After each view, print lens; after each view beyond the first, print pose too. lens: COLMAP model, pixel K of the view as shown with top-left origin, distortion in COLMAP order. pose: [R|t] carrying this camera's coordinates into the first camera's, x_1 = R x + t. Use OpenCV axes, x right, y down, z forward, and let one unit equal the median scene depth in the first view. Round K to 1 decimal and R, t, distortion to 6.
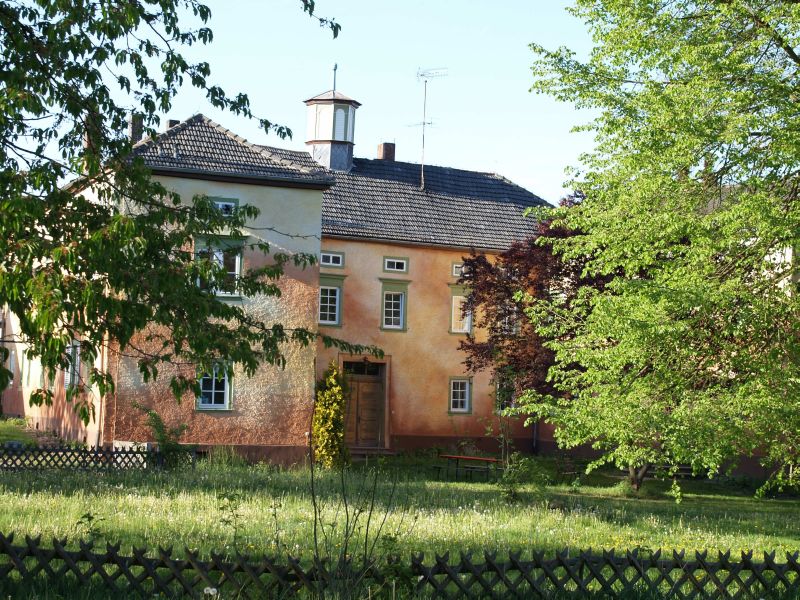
lens RADIAL K [[1834.4, 0, 399.5], [0, 1834.4, 300.4], [0, 0, 1]] dist [0.176404, 0.000000]
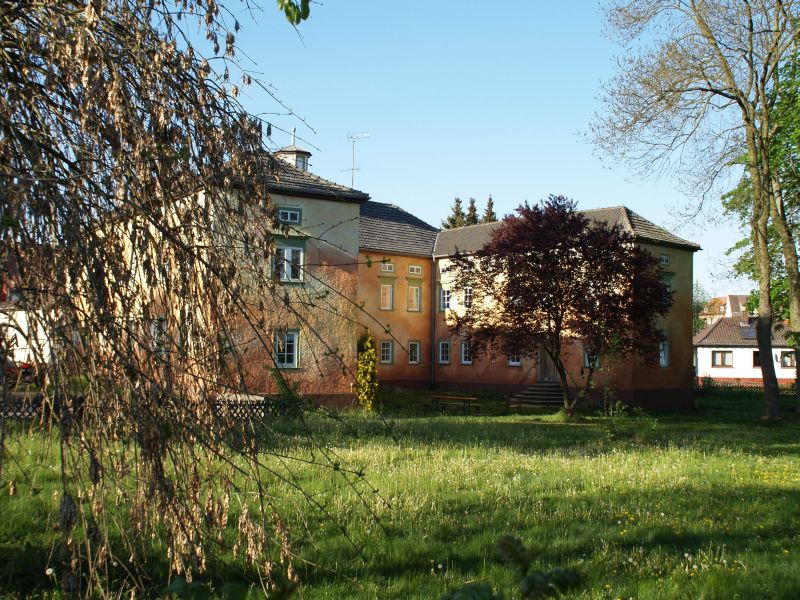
lens RADIAL K [[1011.5, 0, 400.6], [0, 1011.5, 300.0], [0, 0, 1]] dist [-0.029094, 0.000000]
pose [[0.978712, -0.009534, 0.205015, -0.165500], [0.008477, 0.999946, 0.006033, 0.006984], [-0.205061, -0.004167, 0.978740, 0.268760]]
